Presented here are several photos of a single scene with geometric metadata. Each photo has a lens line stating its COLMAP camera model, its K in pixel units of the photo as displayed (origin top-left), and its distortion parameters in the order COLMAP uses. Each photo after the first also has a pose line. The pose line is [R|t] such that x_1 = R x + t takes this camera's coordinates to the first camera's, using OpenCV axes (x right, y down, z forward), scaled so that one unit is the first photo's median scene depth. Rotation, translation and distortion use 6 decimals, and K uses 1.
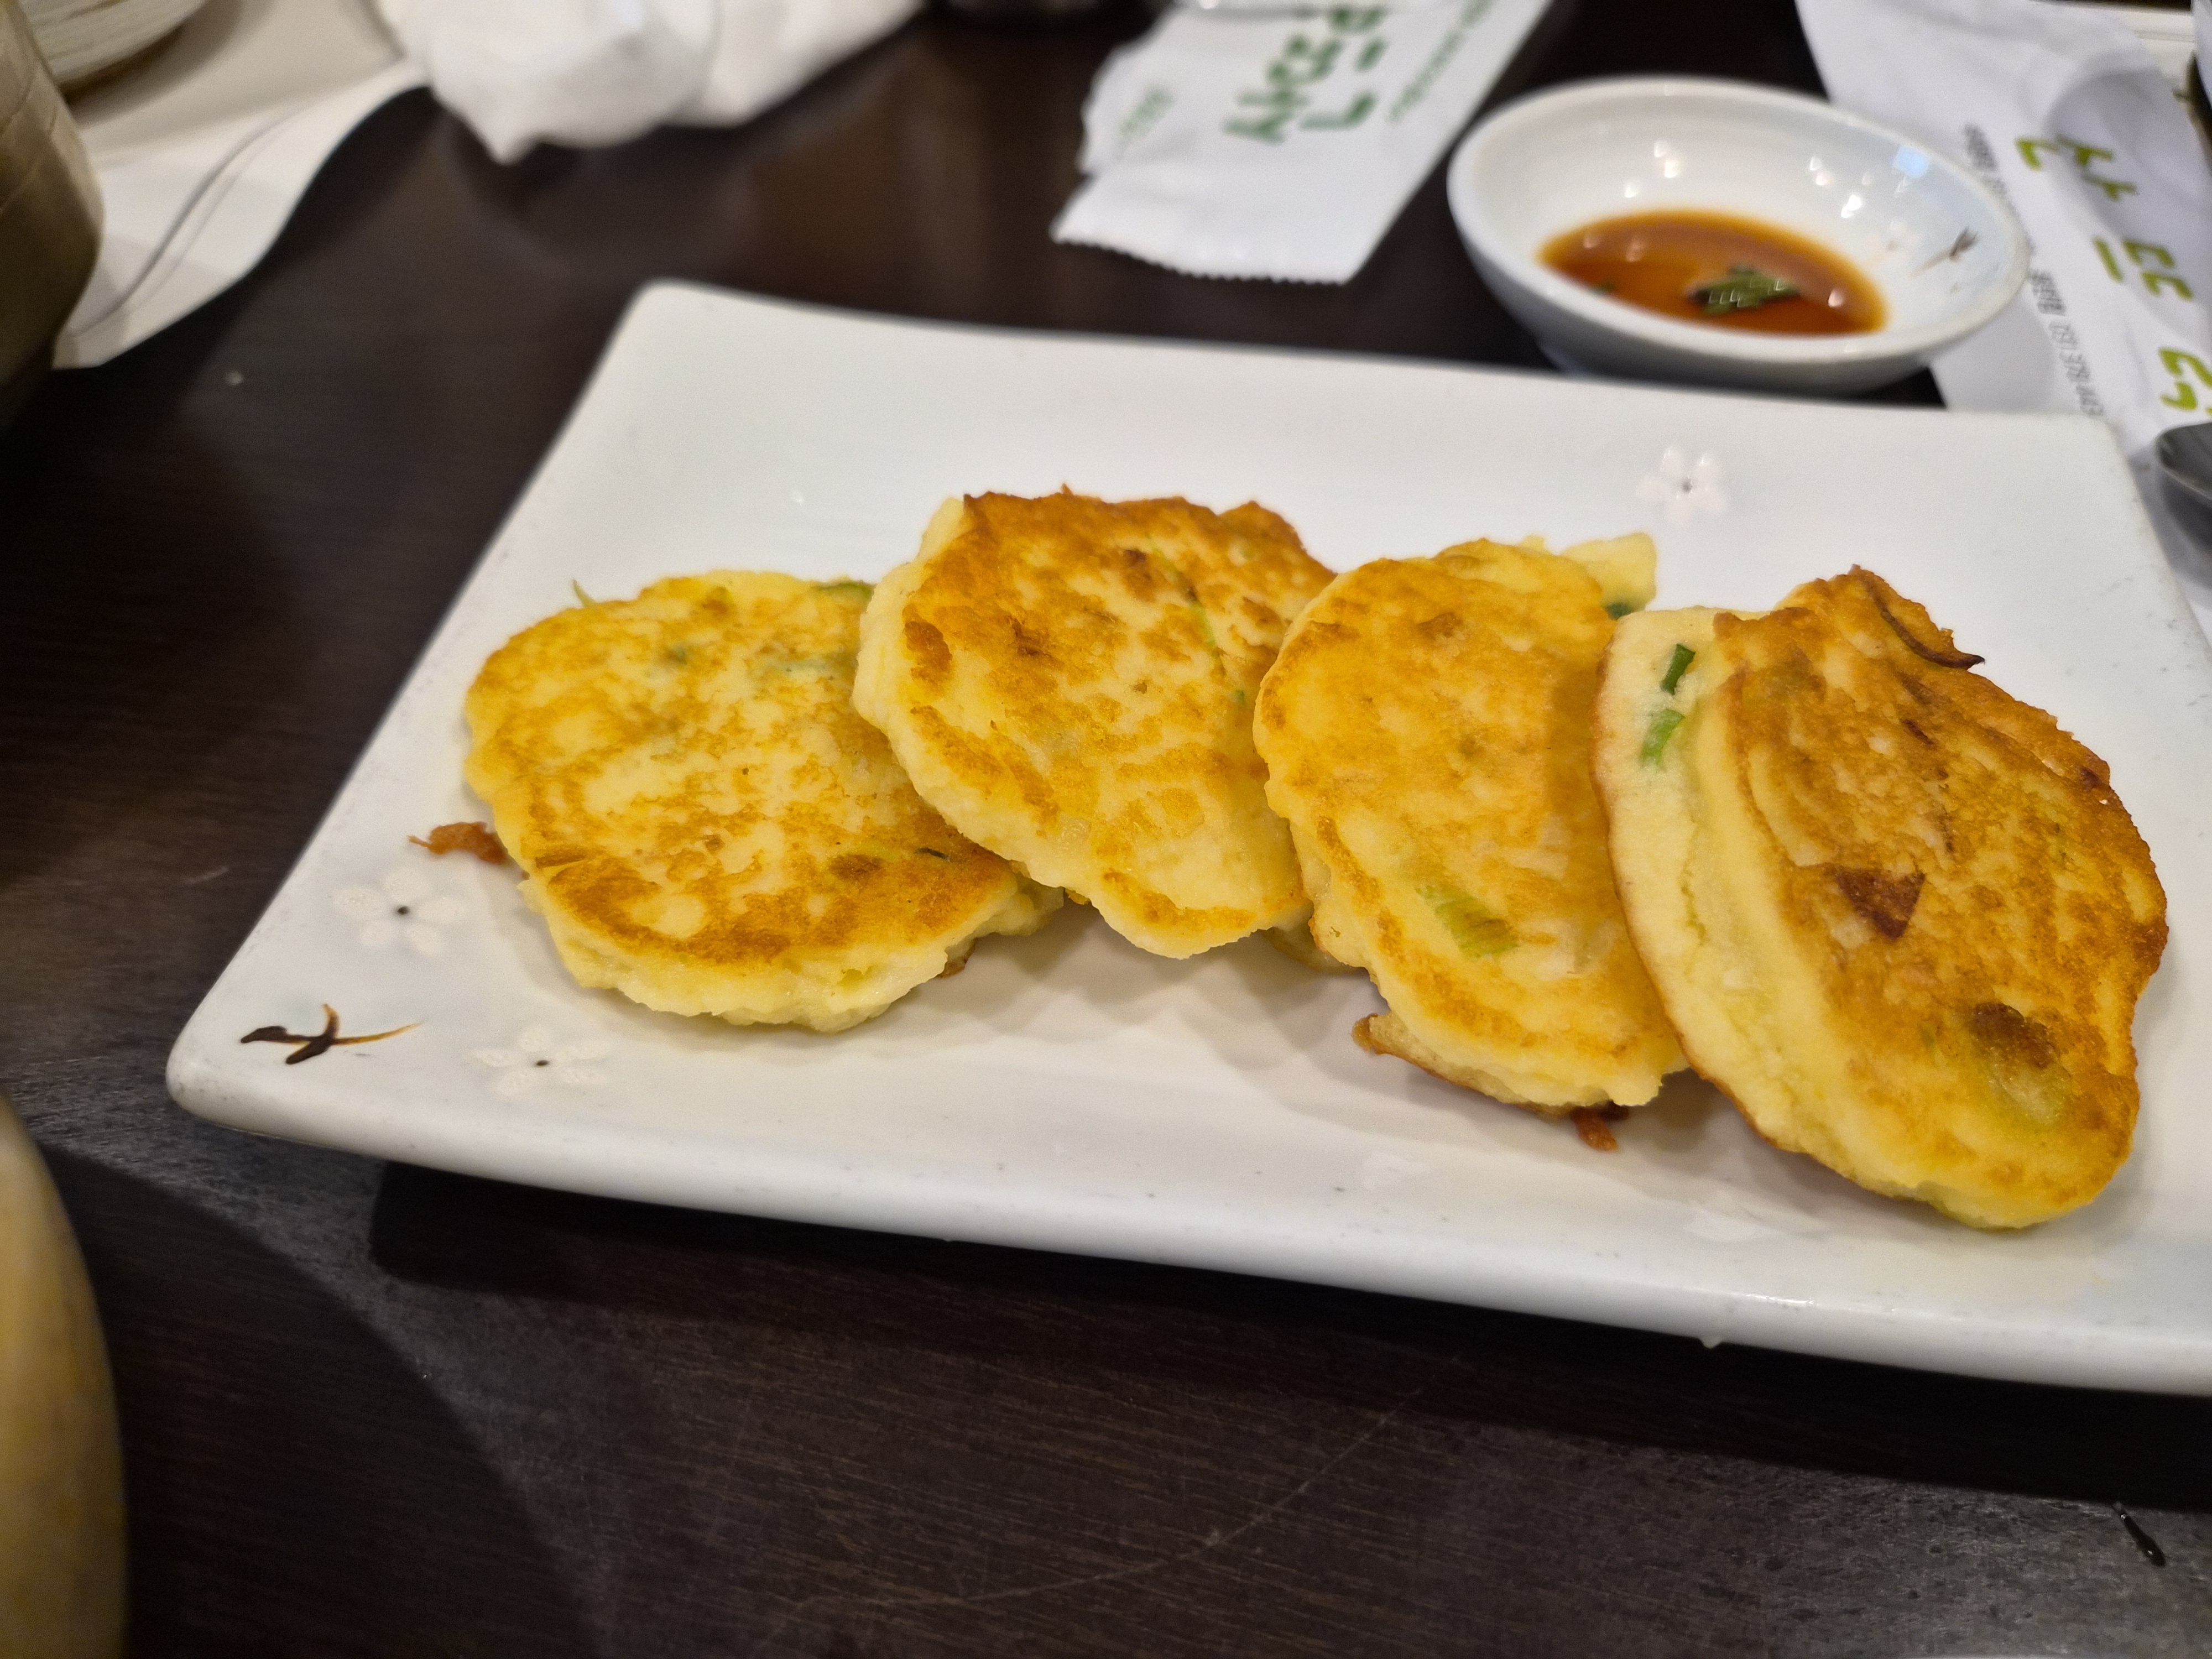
lens RADIAL K [[1475.2, 0, 1106.0], [0, 1475.2, 829.5], [0, 0, 1]] dist [-0.017469, -0.003429]
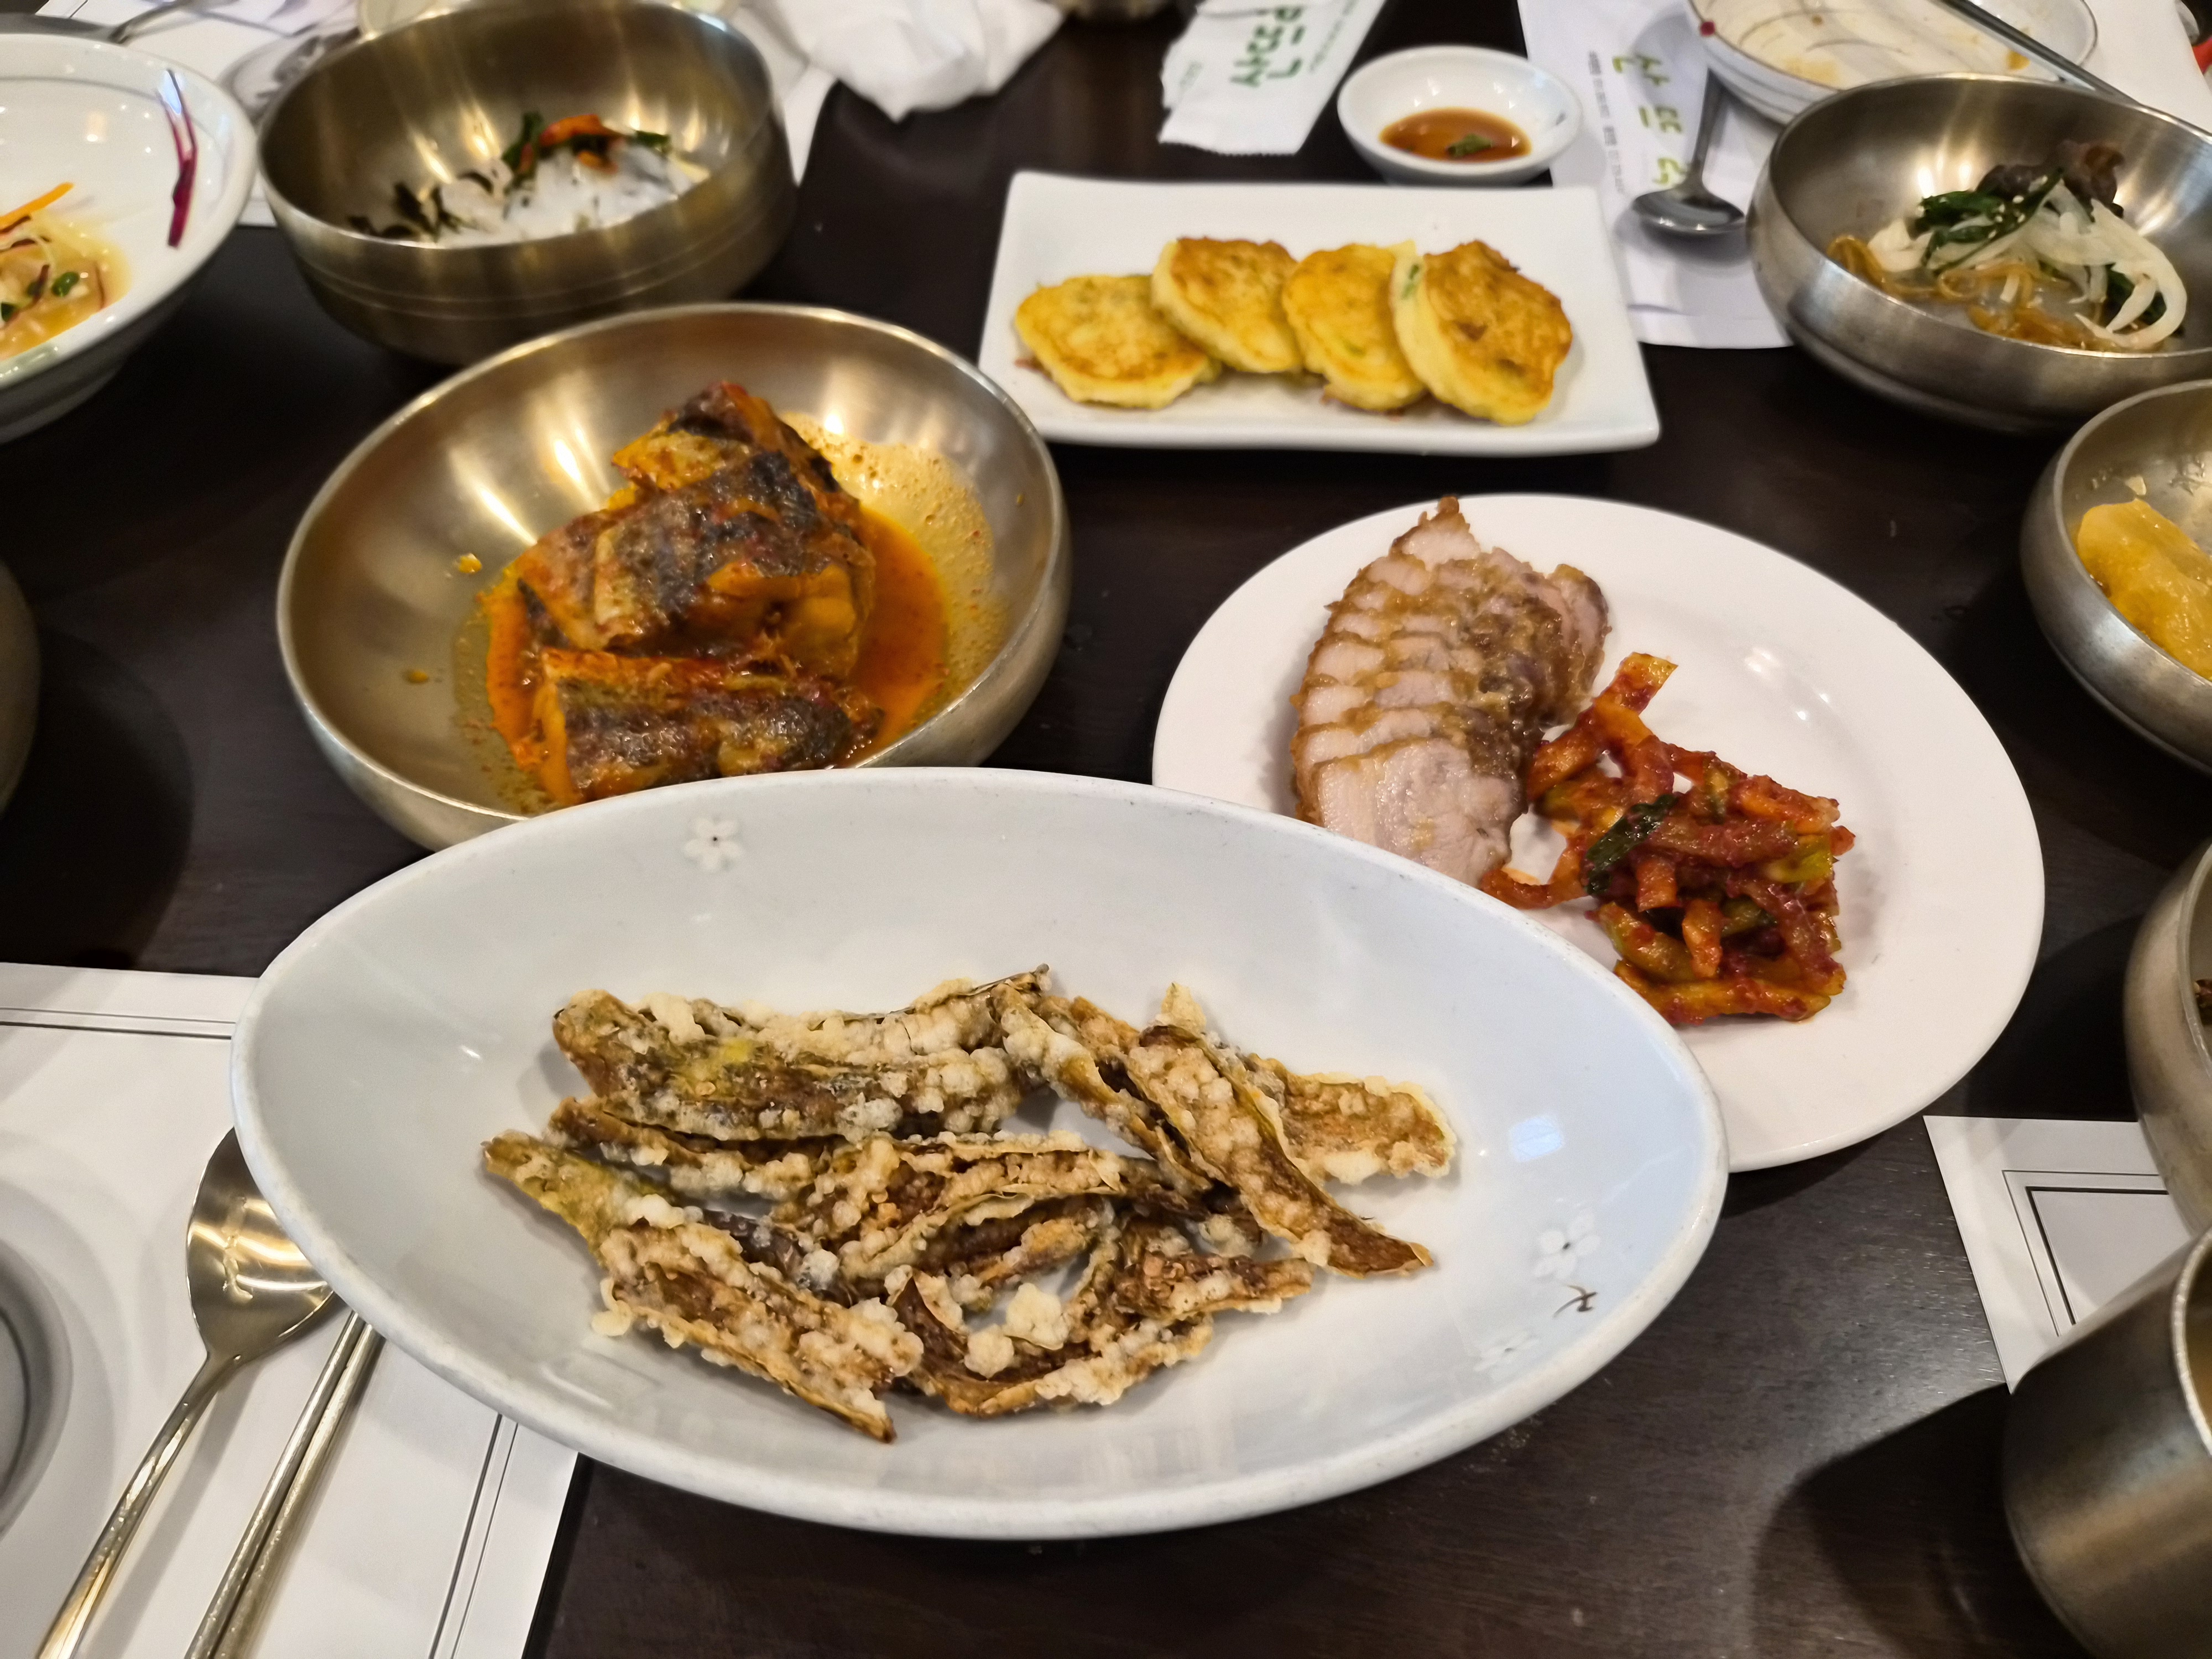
lens RADIAL K [[1390.2, 0, 1106.0], [0, 1390.2, 829.5], [0, 0, 1]] dist [-0.000203, 0.000810]
pose [[0.996924, -0.075988, 0.019201, -0.386471], [0.074051, 0.993461, 0.086903, 0.708891], [-0.025679, -0.085214, 0.996032, -1.893559]]
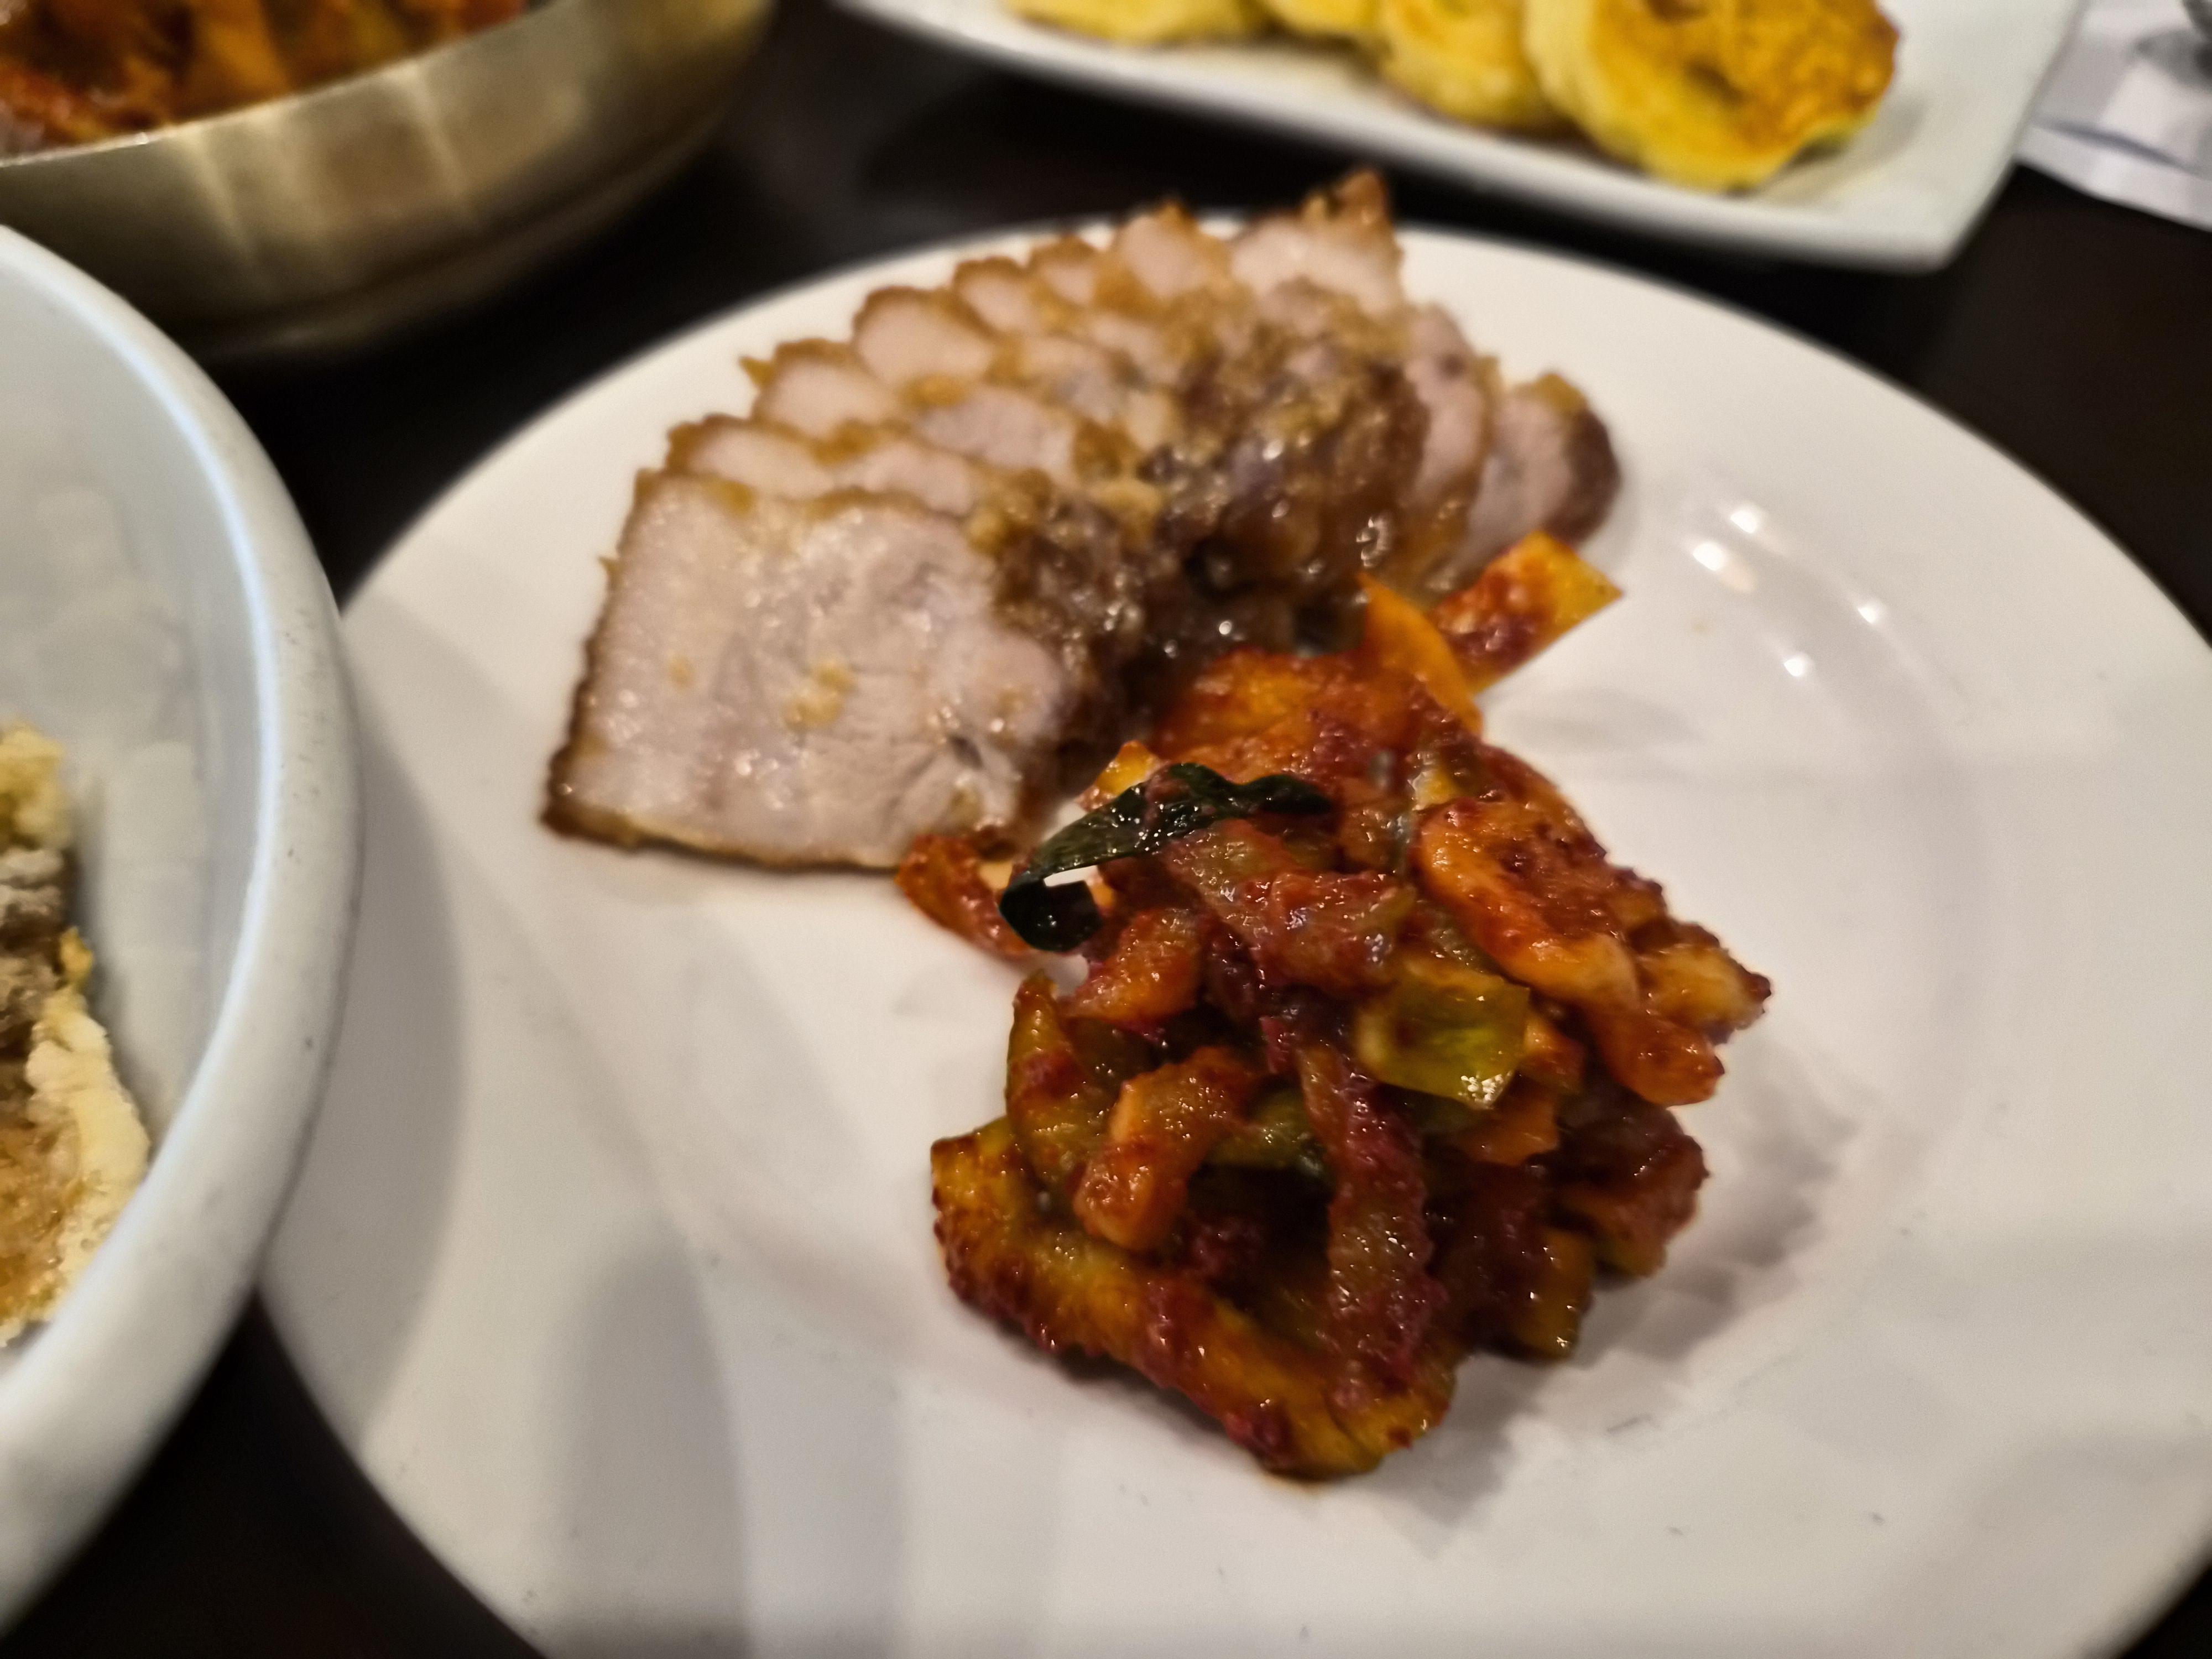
lens RADIAL K [[1475.2, 0, 1106.0], [0, 1475.2, 829.5], [0, 0, 1]] dist [-0.017469, -0.003429]
pose [[0.912558, 0.293609, -0.284661, 0.585922], [-0.280799, 0.955924, 0.085798, 0.874394], [0.297305, 0.001637, 0.954781, -0.753418]]
